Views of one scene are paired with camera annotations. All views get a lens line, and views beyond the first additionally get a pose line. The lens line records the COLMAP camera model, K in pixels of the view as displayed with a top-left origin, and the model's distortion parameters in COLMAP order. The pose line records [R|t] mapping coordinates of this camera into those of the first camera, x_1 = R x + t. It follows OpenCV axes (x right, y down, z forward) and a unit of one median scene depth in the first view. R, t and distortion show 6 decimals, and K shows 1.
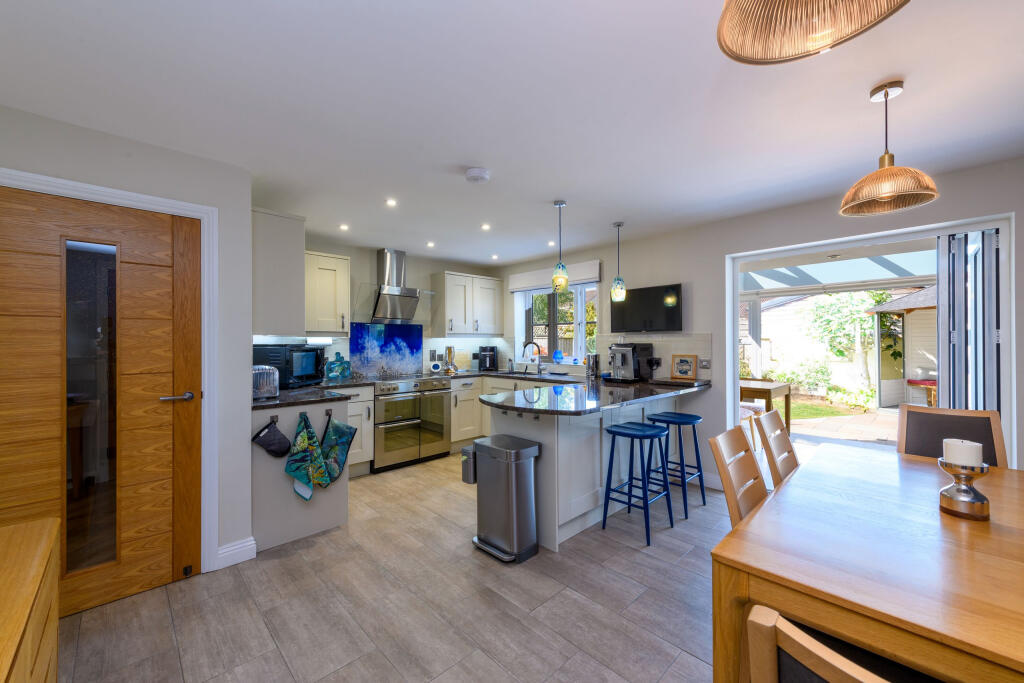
lens RADIAL K [[402.6, 0, 515.6], [0, 402.6, 339.1], [0, 0, 1]] dist [0.000435, 0.000007]
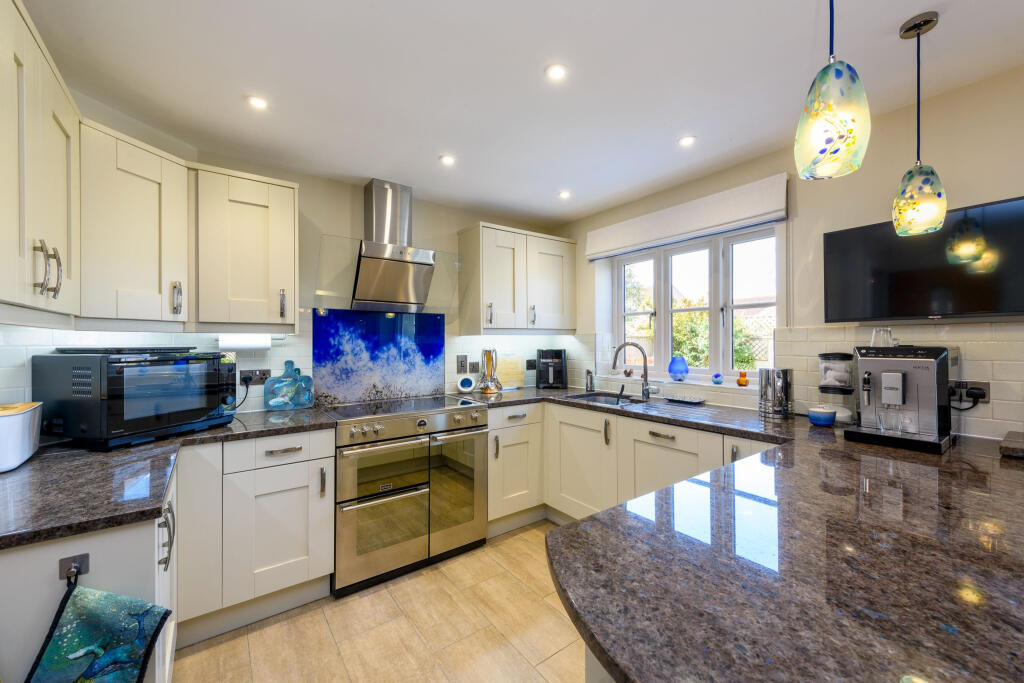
lens RADIAL K [[402.6, 0, 514.0], [0, 402.6, 339.5], [0, 0, 1]] dist [0.000435, 0.000007]
pose [[0.990366, -0.000323, -0.138471, -0.044183], [0.000688, 0.999996, 0.002588, 0.001456], [0.138469, -0.002659, 0.990363, 0.425338]]
